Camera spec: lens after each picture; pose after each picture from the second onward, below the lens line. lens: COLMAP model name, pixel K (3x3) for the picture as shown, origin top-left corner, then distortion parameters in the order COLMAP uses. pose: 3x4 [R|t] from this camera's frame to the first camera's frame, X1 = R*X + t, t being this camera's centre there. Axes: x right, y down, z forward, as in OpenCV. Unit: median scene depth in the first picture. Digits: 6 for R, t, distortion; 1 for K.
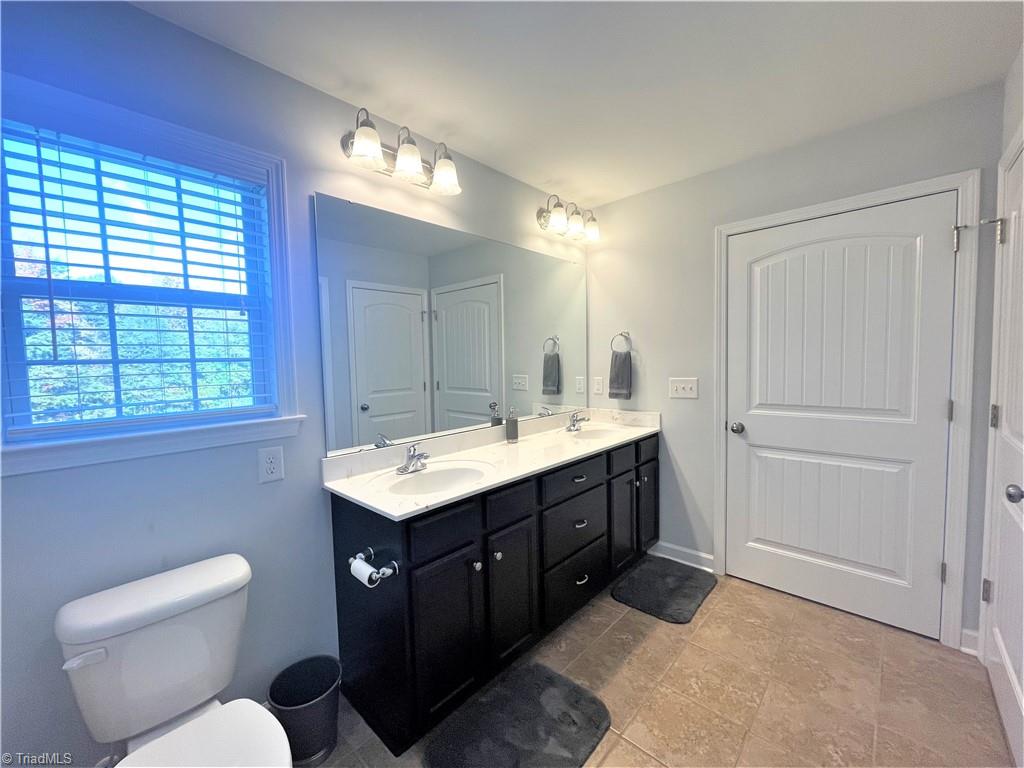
lens RADIAL K [[412.4, 0, 509.0], [0, 412.4, 384.8], [0, 0, 1]] dist [0.001511, -0.000938]
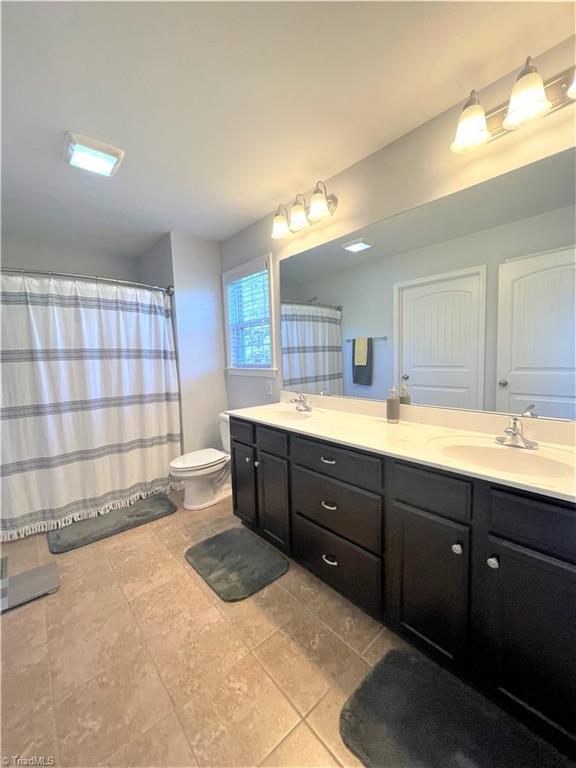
lens RADIAL K [[309.3, 0, 291.5], [0, 309.3, 384.4], [0, 0, 1]] dist [0.001511, -0.000938]
pose [[-0.094936, 0.138535, -0.985797, 0.978580], [-0.013933, 0.989987, 0.140466, -0.064115], [0.995386, 0.027070, -0.092056, 1.089398]]
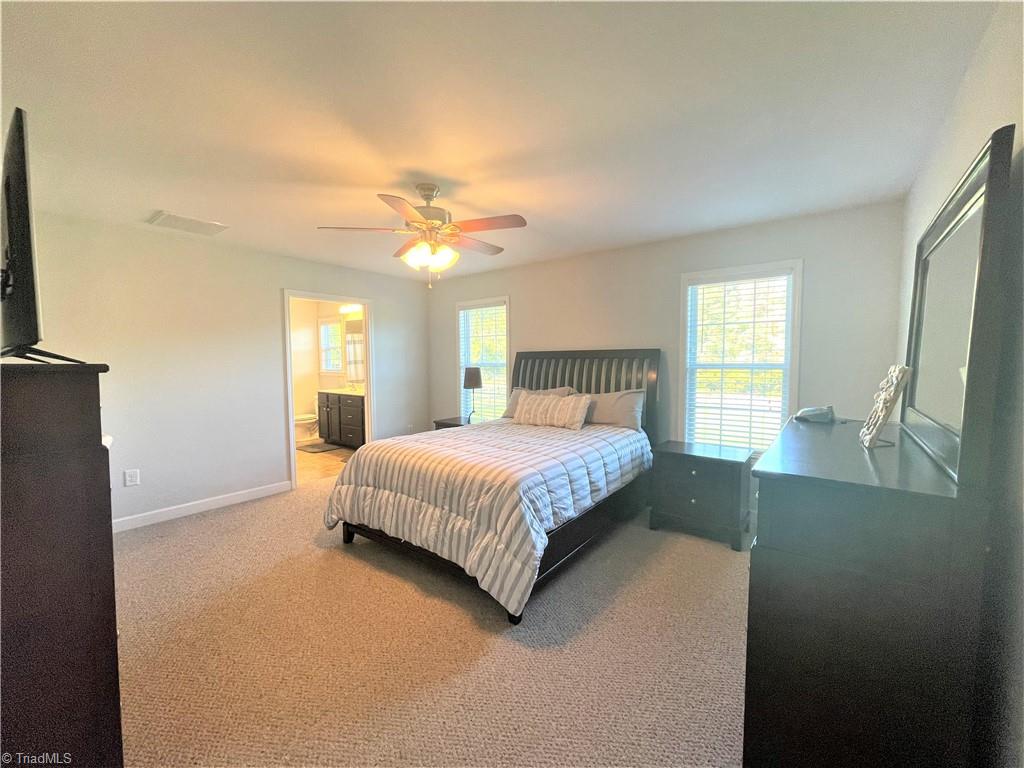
lens RADIAL K [[412.4, 0, 509.0], [0, 412.4, 384.8], [0, 0, 1]] dist [0.001511, -0.000938]
pose [[0.087028, 0.085719, -0.992511, 3.575305], [-0.048671, 0.995467, 0.081707, -0.200598], [0.995016, 0.041196, 0.090805, 2.088439]]
